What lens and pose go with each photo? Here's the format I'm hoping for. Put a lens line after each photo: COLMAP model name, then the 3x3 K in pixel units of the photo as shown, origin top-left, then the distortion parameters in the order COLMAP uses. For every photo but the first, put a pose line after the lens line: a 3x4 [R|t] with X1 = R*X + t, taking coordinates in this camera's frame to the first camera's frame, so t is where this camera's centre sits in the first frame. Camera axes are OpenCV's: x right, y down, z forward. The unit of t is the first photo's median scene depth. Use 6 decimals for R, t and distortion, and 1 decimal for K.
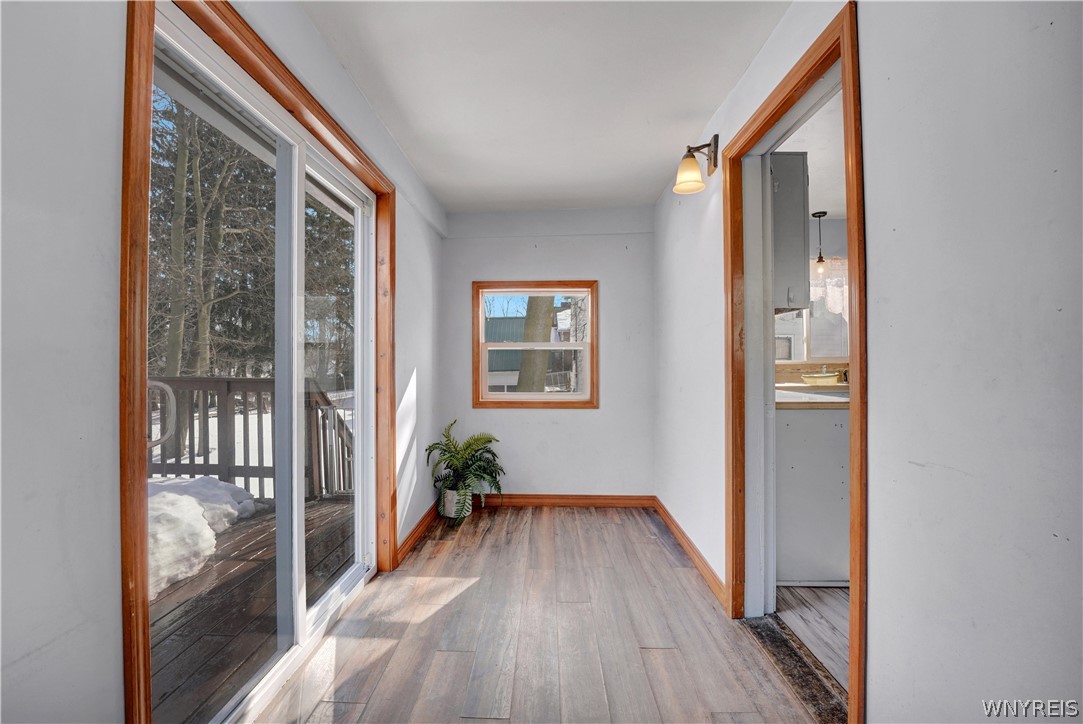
lens RADIAL K [[453.0, 0, 541.5], [0, 453.0, 362.0], [0, 0, 1]] dist [0.000442, 0.000061]
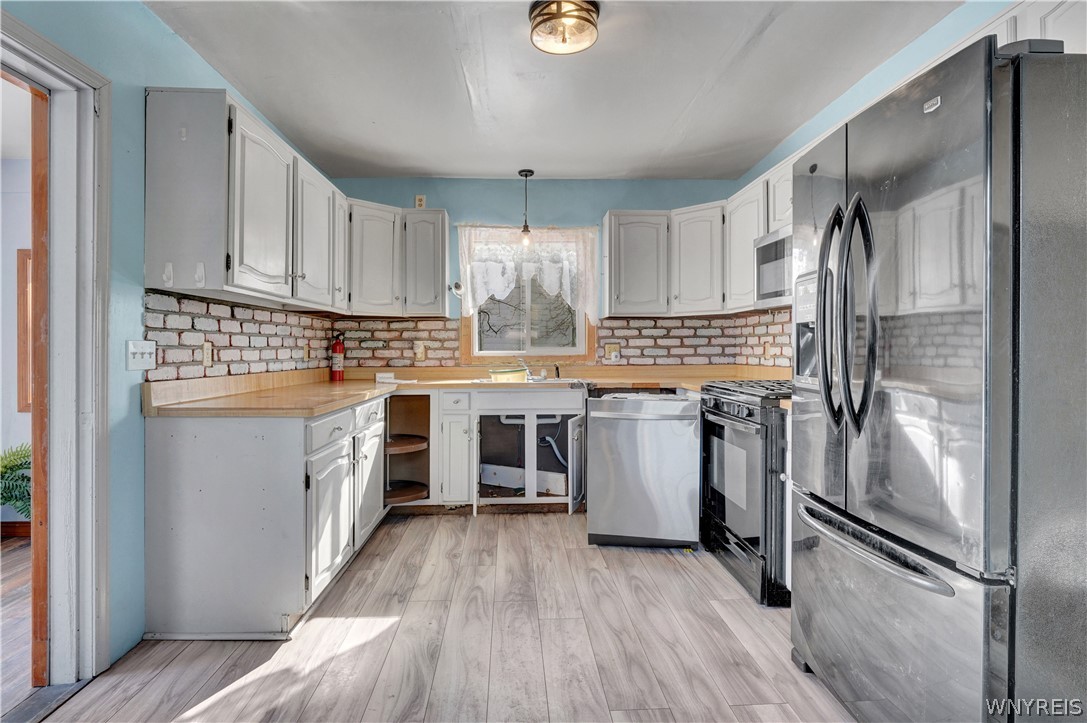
lens RADIAL K [[555.9, 0, 538.1], [0, 555.9, 346.7], [0, 0, 1]] dist [-0.002899, -0.000226]
pose [[0.997794, 0.004758, 0.066216, 0.572565], [-0.004620, 0.999987, -0.002239, -0.009998], [-0.066226, 0.001928, 0.997803, -0.003660]]
